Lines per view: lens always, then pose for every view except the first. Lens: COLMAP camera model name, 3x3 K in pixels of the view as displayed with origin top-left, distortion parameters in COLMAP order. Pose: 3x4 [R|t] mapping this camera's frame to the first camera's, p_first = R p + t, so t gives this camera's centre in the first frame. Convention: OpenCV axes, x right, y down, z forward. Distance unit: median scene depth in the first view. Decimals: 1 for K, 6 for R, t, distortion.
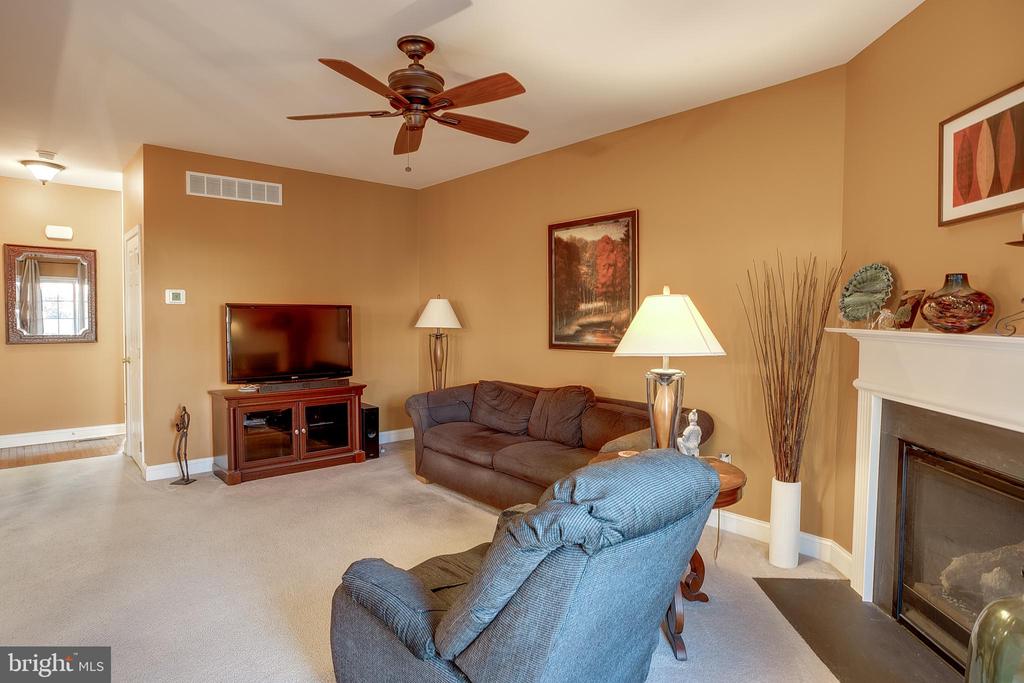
lens RADIAL K [[560.1, 0, 506.9], [0, 560.1, 336.1], [0, 0, 1]] dist [-0.037881, 0.015632]
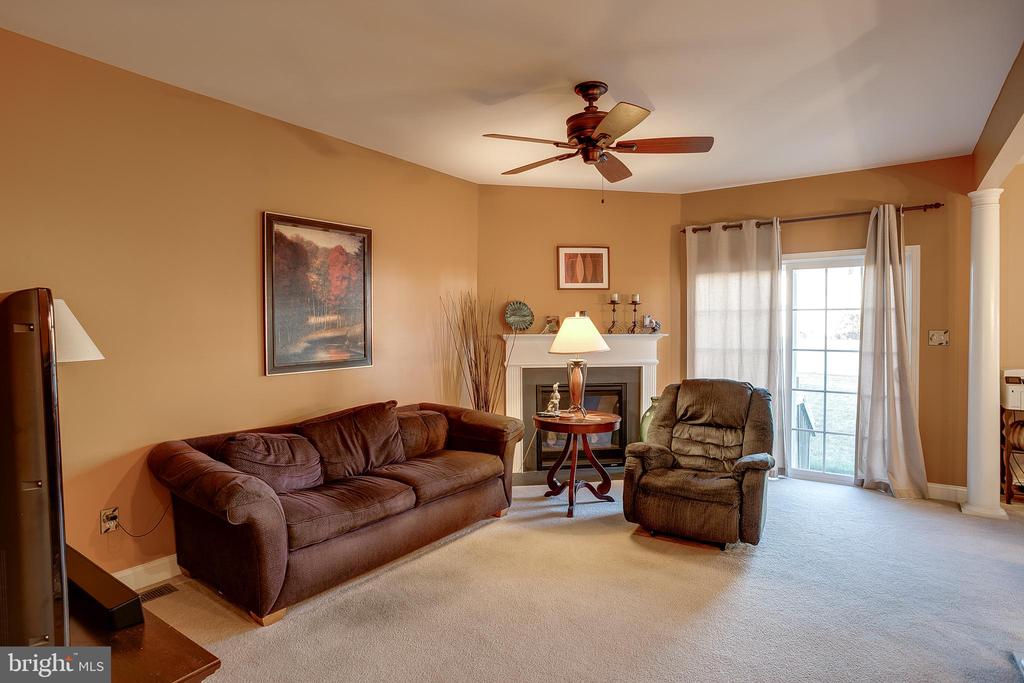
lens RADIAL K [[560.1, 0, 484.5], [0, 560.1, 341.8], [0, 0, 1]] dist [-0.037881, 0.015632]
pose [[-0.203009, -0.033780, 0.978594, -0.853050], [0.039432, 0.998312, 0.042641, -0.050352], [-0.978383, 0.047244, -0.201334, 1.011511]]
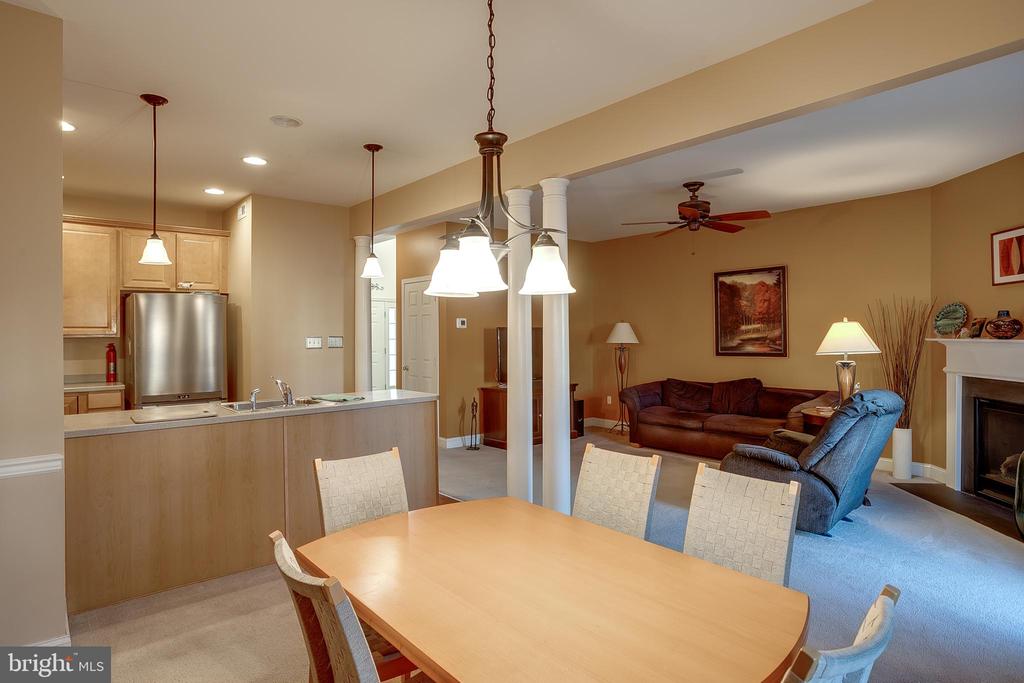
lens RADIAL K [[560.1, 0, 506.4], [0, 560.1, 334.4], [0, 0, 1]] dist [-0.037881, 0.015632]
pose [[0.999519, -0.009963, -0.029352, -0.506699], [0.008826, 0.999214, -0.038634, 0.020114], [0.029714, 0.038357, 0.998822, -0.568860]]
